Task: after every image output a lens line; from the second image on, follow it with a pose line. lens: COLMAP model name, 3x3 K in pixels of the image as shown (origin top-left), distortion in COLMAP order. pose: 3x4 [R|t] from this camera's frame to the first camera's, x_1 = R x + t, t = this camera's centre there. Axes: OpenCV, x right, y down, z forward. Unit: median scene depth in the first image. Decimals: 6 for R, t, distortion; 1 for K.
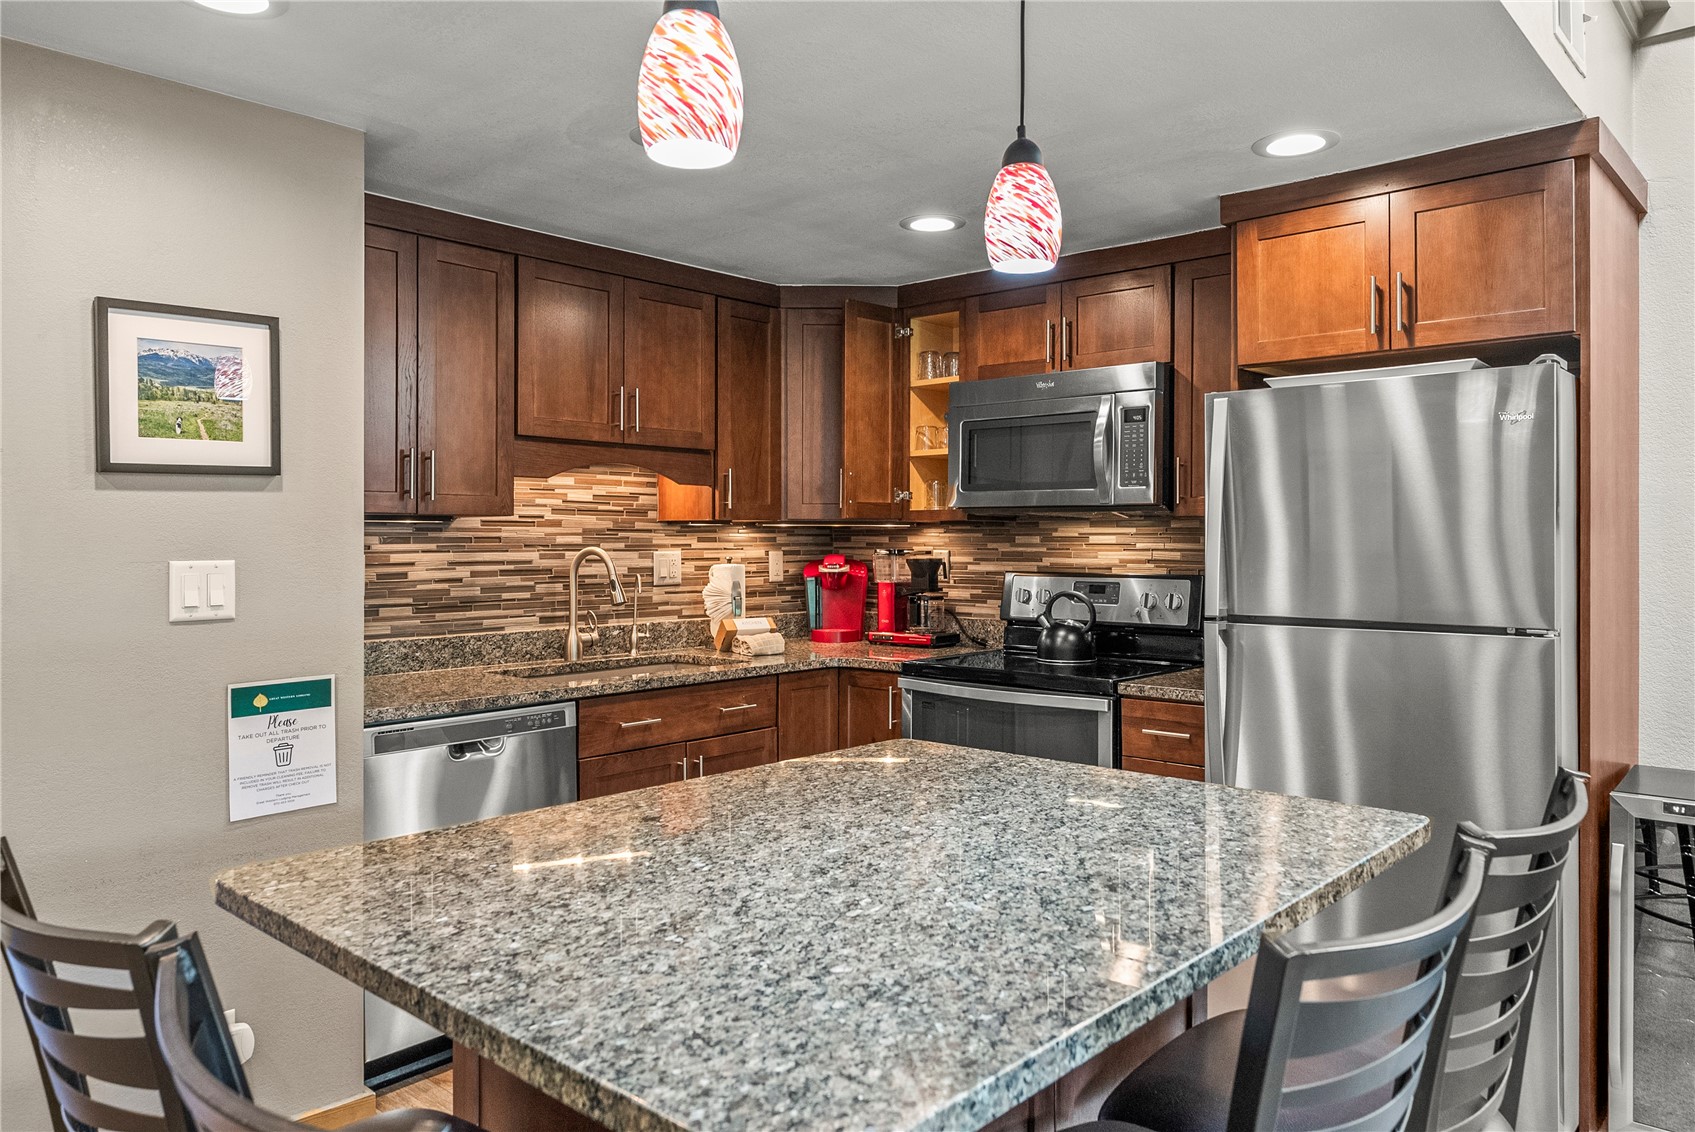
lens RADIAL K [[1176.8, 0, 848.4], [0, 1176.8, 535.4], [0, 0, 1]] dist [0.006260, 0.000517]
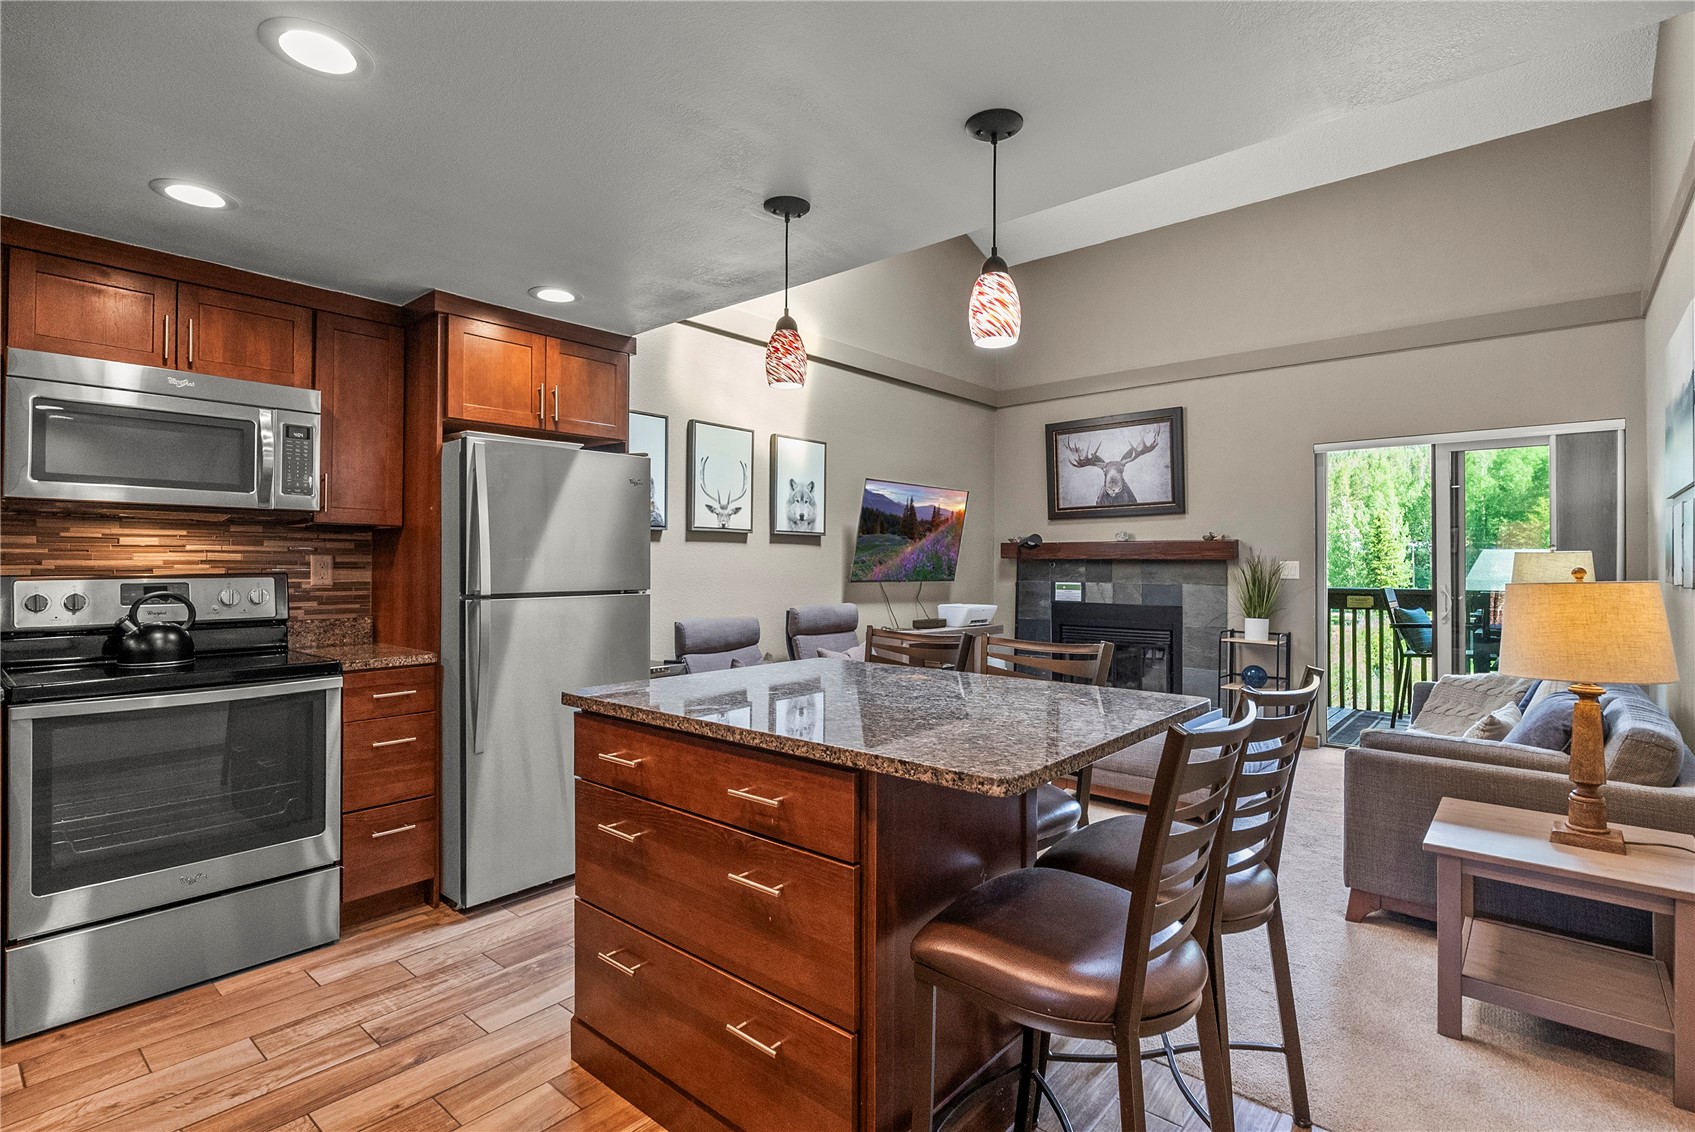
lens RADIAL K [[806.0, 0, 851.8], [0, 806.0, 553.8], [0, 0, 1]] dist [-0.002811, -0.000428]
pose [[-0.020233, 0.008651, 0.999758, -0.490814], [-0.003977, 0.999954, -0.008733, 0.018522], [-0.999787, -0.004152, -0.020198, 0.422815]]
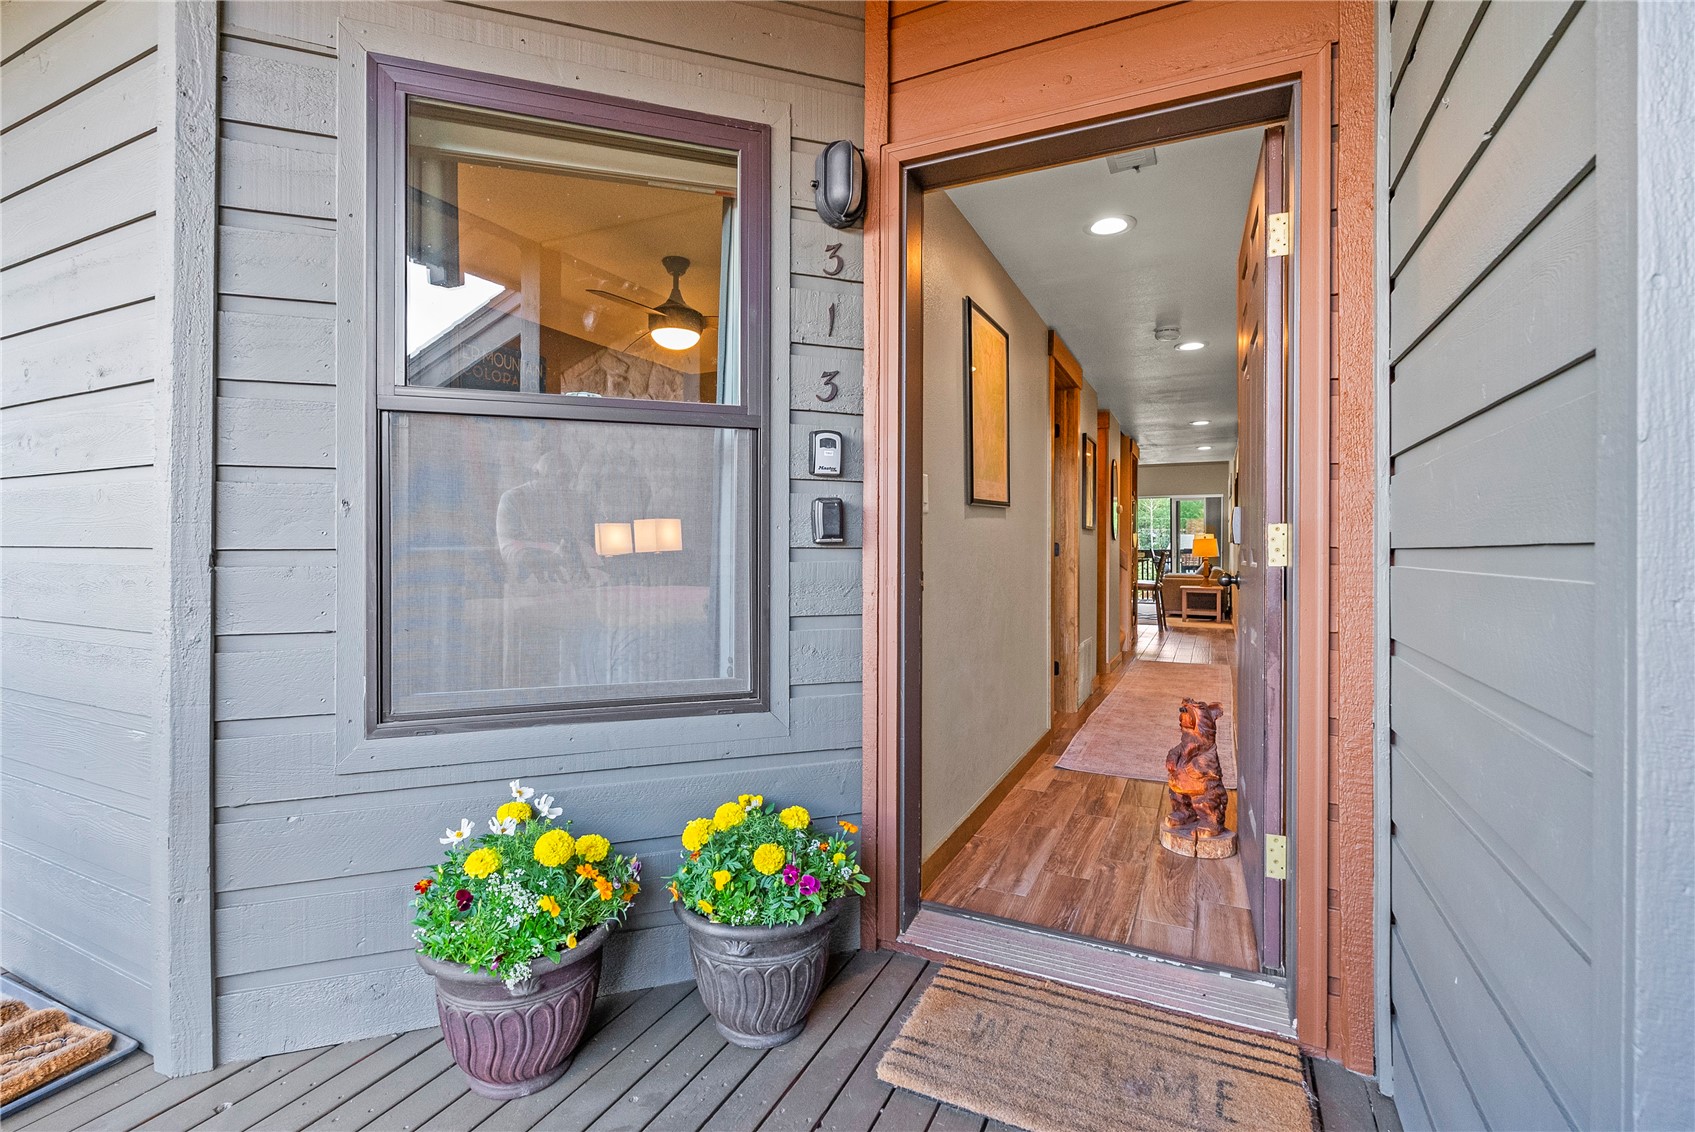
lens RADIAL K [[761.7, 0, 840.3], [0, 761.7, 558.9], [0, 0, 1]] dist [-0.006922, 0.000486]
pose [[-0.276819, -0.014271, 0.960816, -2.327864], [-0.001141, 0.999894, 0.014522, 0.066336], [-0.960921, 0.002924, -0.276806, 2.032841]]
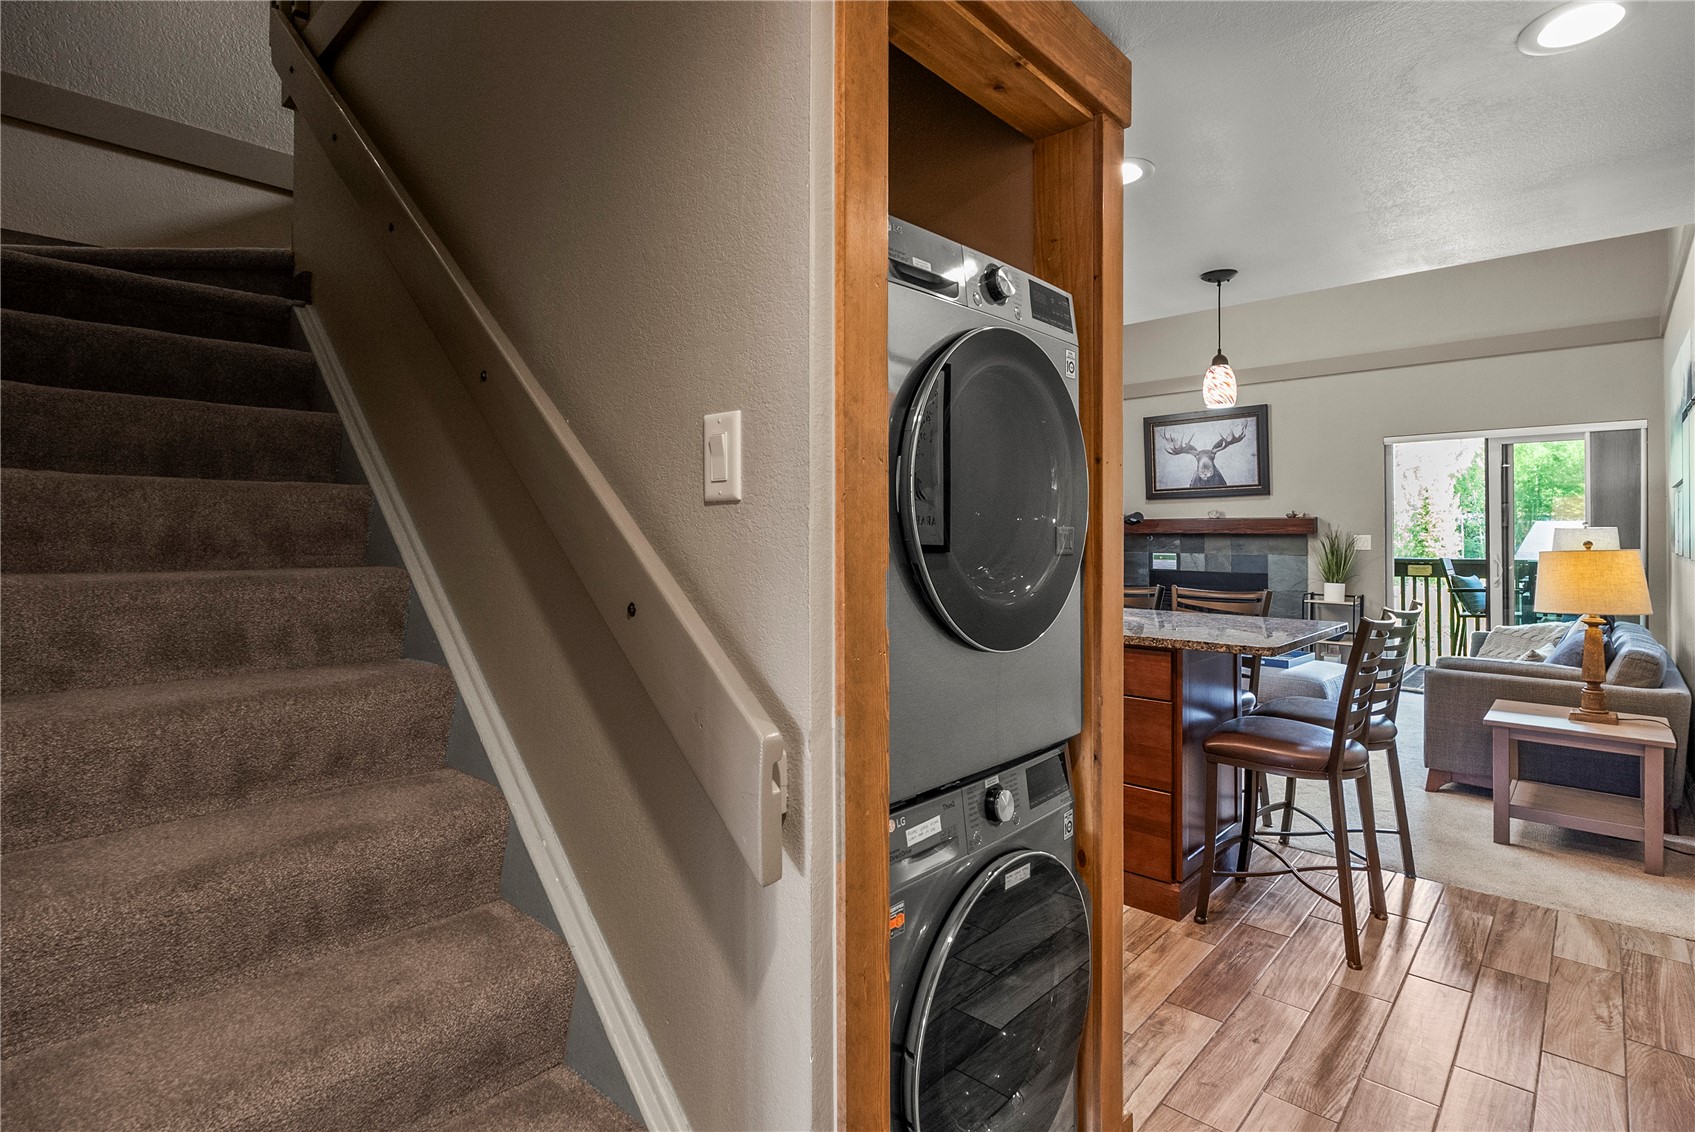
lens RADIAL K [[815.4, 0, 848.8], [0, 815.4, 526.6], [0, 0, 1]] dist [-0.001277, -0.000448]
pose [[0.015583, 0.008651, 0.999841, -0.822186], [-0.002201, 0.999960, -0.008618, 0.015367], [-0.999876, -0.002067, 0.015601, 0.679528]]
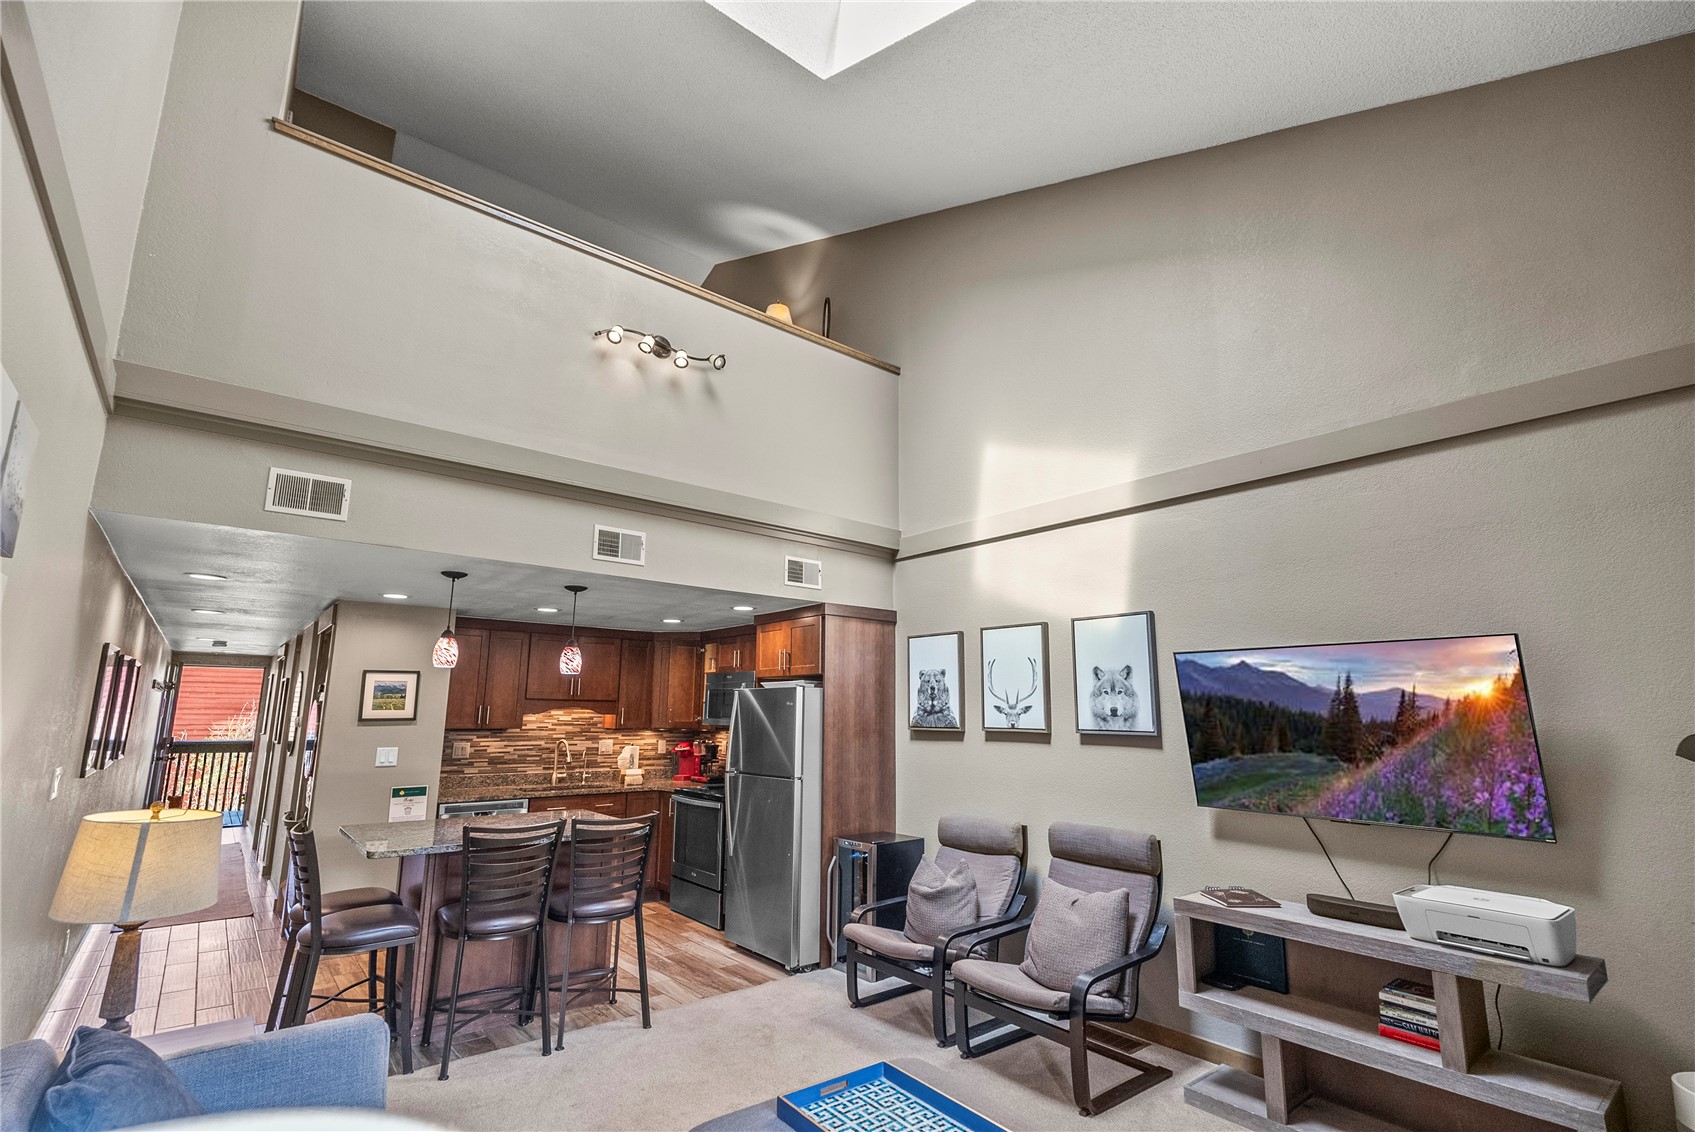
lens RADIAL K [[782.4, 0, 847.5], [0, 782.4, 566.0], [0, 0, 1]] dist [-0.002180, -0.000202]
pose [[0.988121, -0.022568, -0.152011, 0.662730], [-0.006008, 0.982729, -0.184953, -0.050345], [0.153560, 0.183669, 0.970920, -0.631181]]
